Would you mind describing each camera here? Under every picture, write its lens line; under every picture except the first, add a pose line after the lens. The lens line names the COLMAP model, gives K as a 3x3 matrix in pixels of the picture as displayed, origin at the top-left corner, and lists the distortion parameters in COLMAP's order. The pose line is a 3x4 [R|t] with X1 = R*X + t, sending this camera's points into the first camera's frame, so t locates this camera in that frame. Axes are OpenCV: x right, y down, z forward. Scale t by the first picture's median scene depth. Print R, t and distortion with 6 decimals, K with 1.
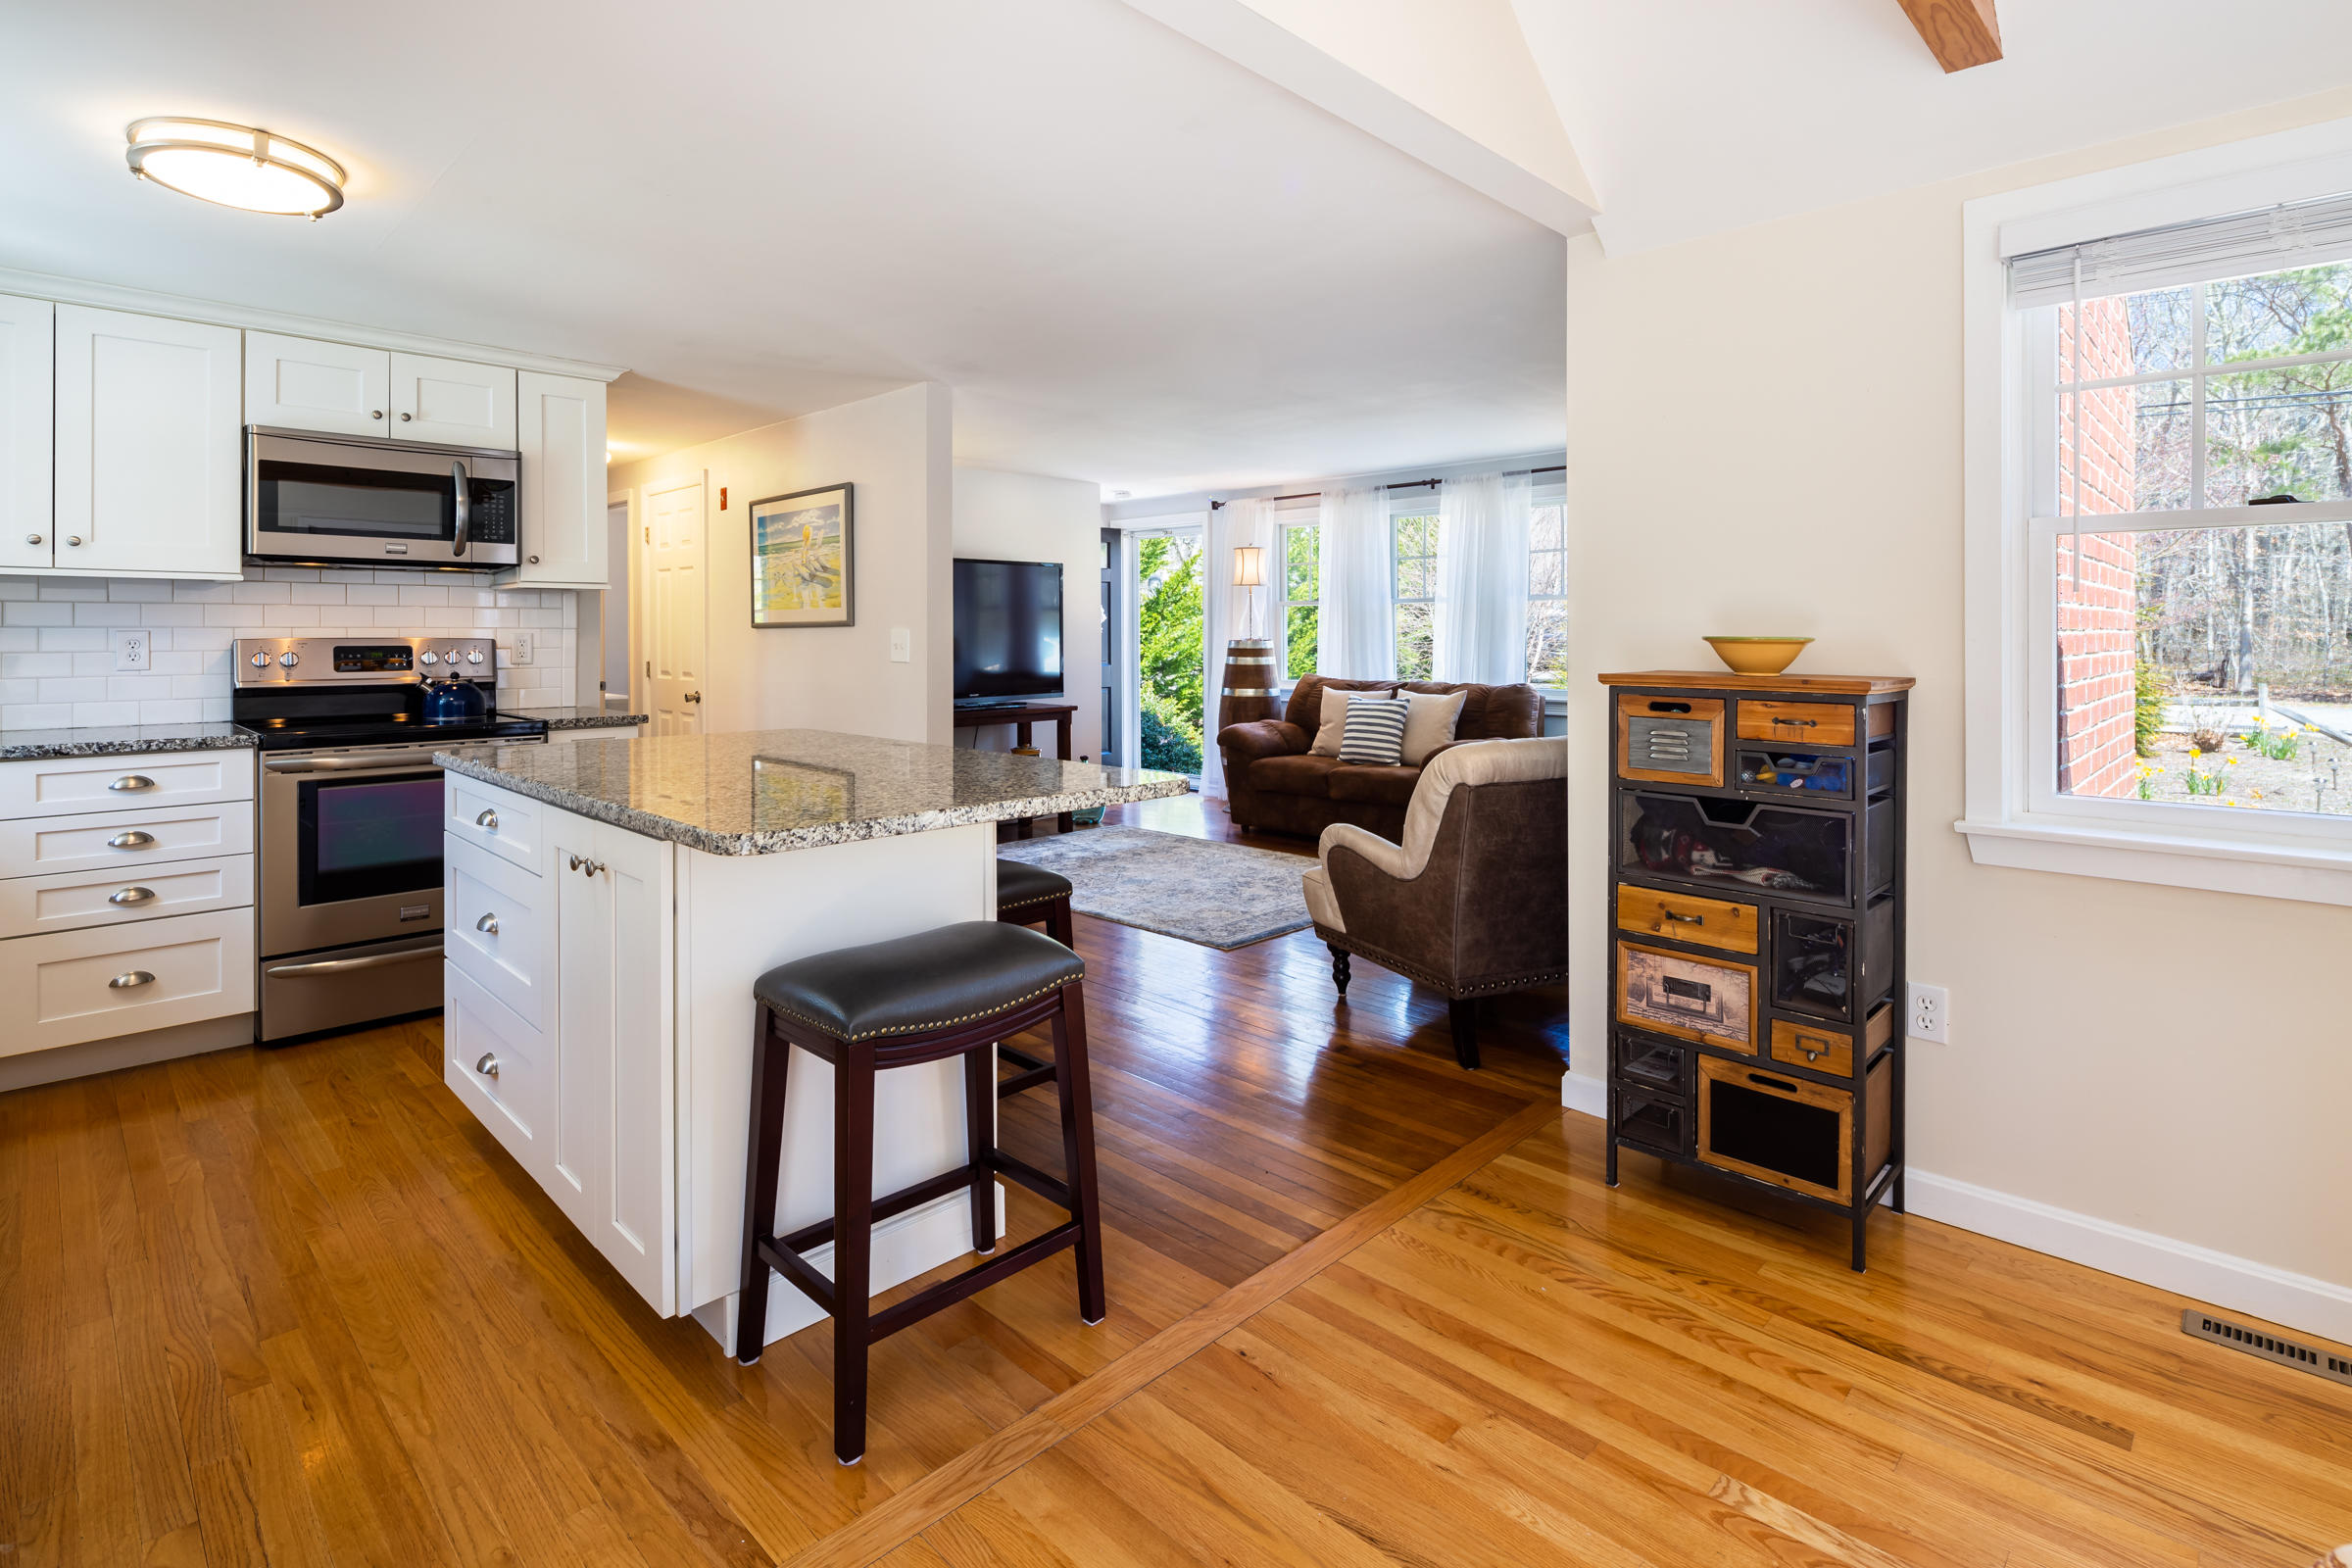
lens RADIAL K [[1140.7, 0, 1169.8], [0, 1140.7, 636.1], [0, 0, 1]] dist [0.001998, -0.000405]
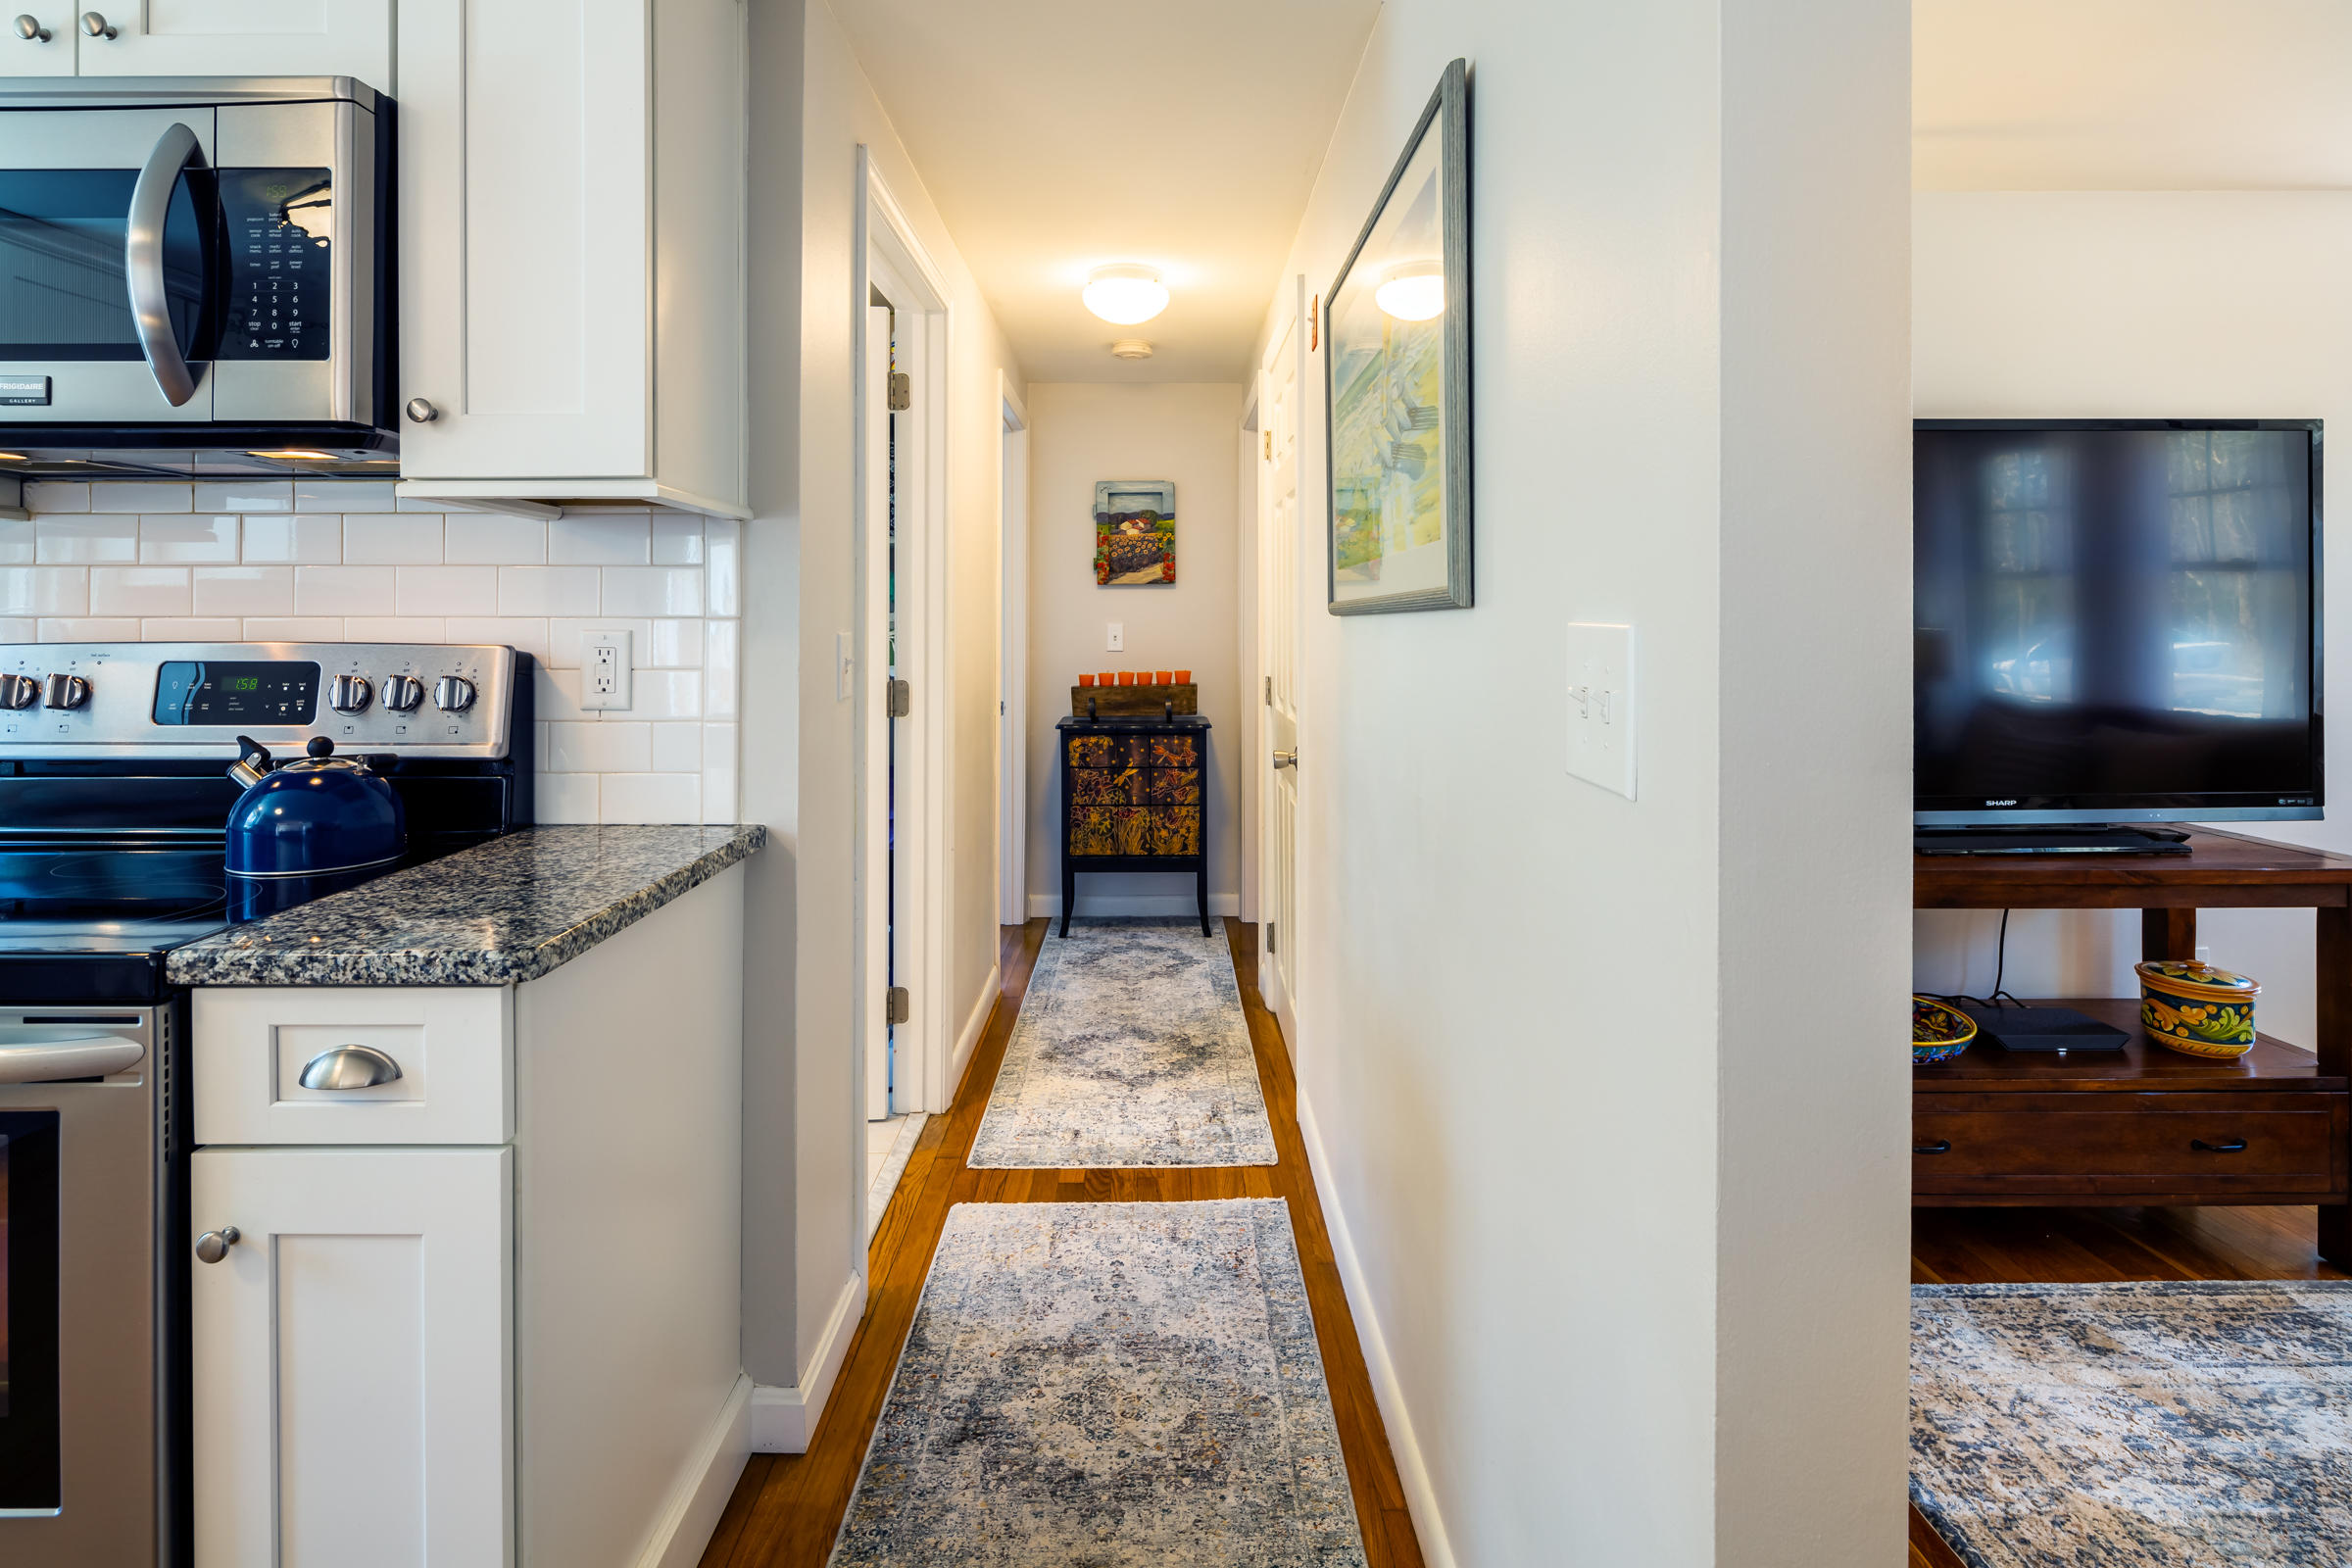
lens RADIAL K [[1149.9, 0, 1161.2], [0, 1149.9, 613.1], [0, 0, 1]] dist [-0.005418, -0.001288]
pose [[0.711025, -0.004228, -0.703154, -0.196936], [-0.001576, 0.999970, -0.007607, -0.007182], [0.703165, 0.006517, 0.710997, 1.053871]]
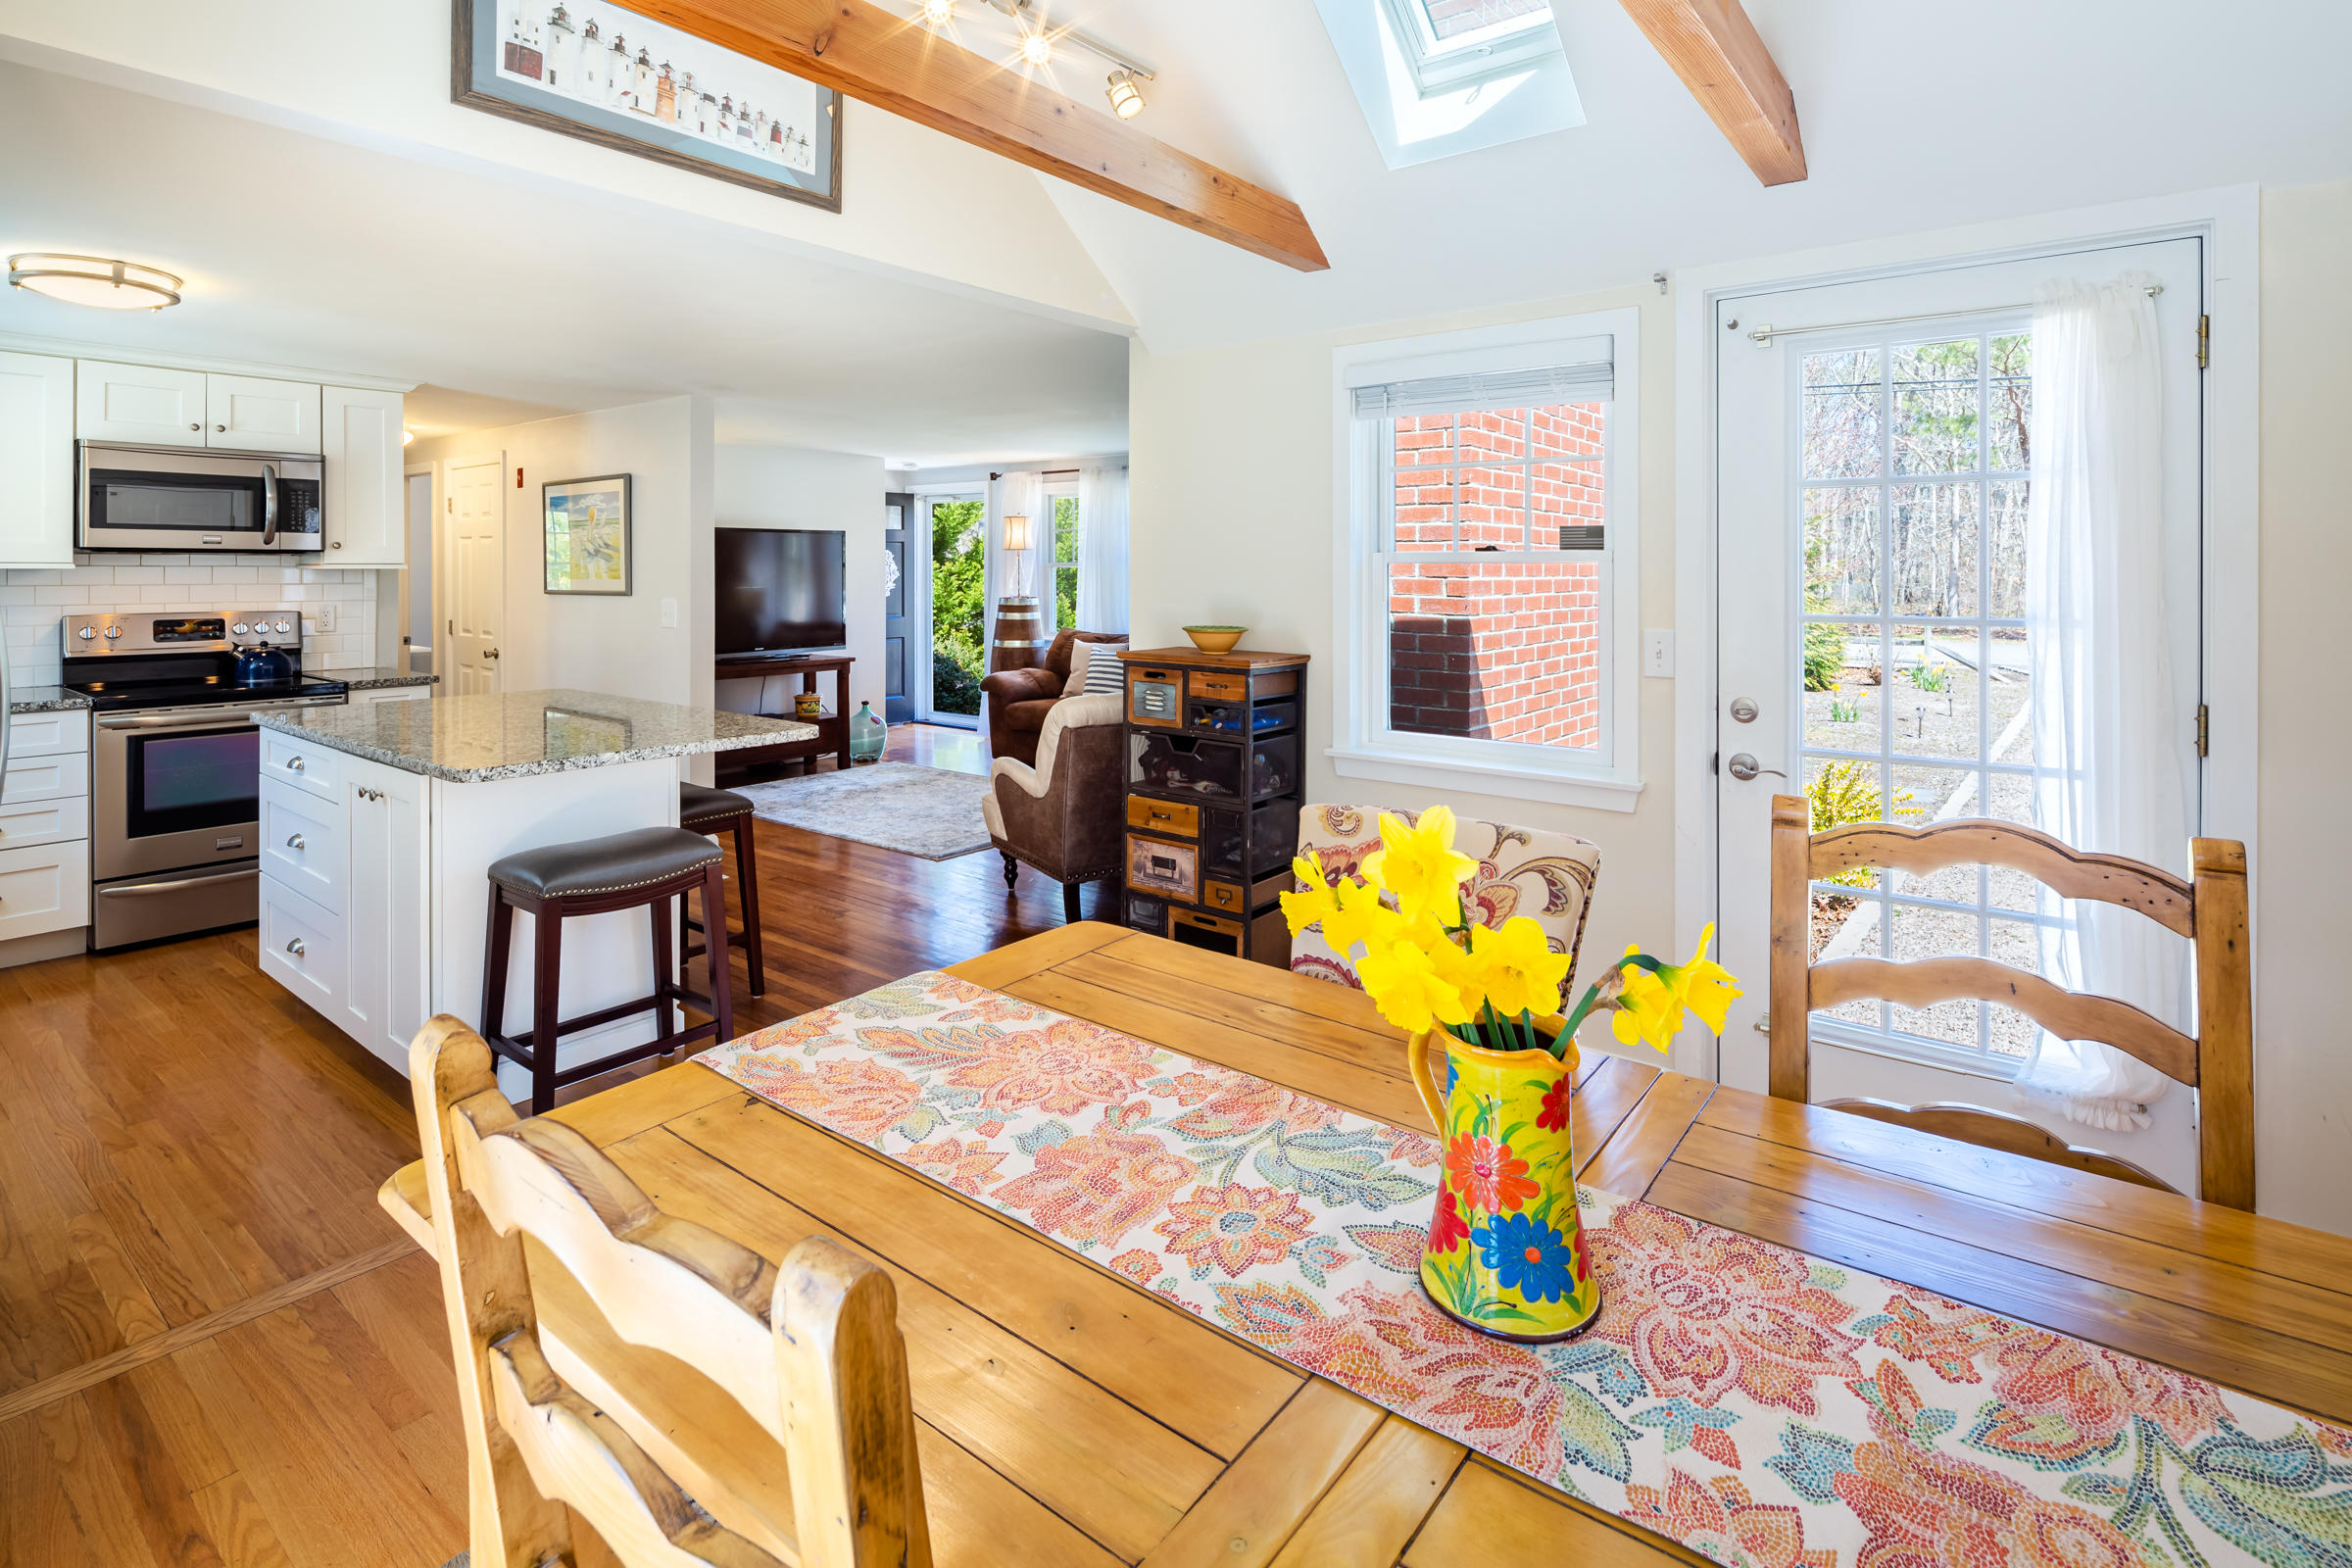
lens RADIAL K [[1142.1, 0, 1173.3], [0, 1142.1, 572.7], [0, 0, 1]] dist [-0.000205, -0.001390]
pose [[0.992798, 0.002709, 0.119772, 0.187971], [-0.002802, 0.999996, 0.000605, -0.048079], [-0.119770, -0.000936, 0.992801, -0.322717]]
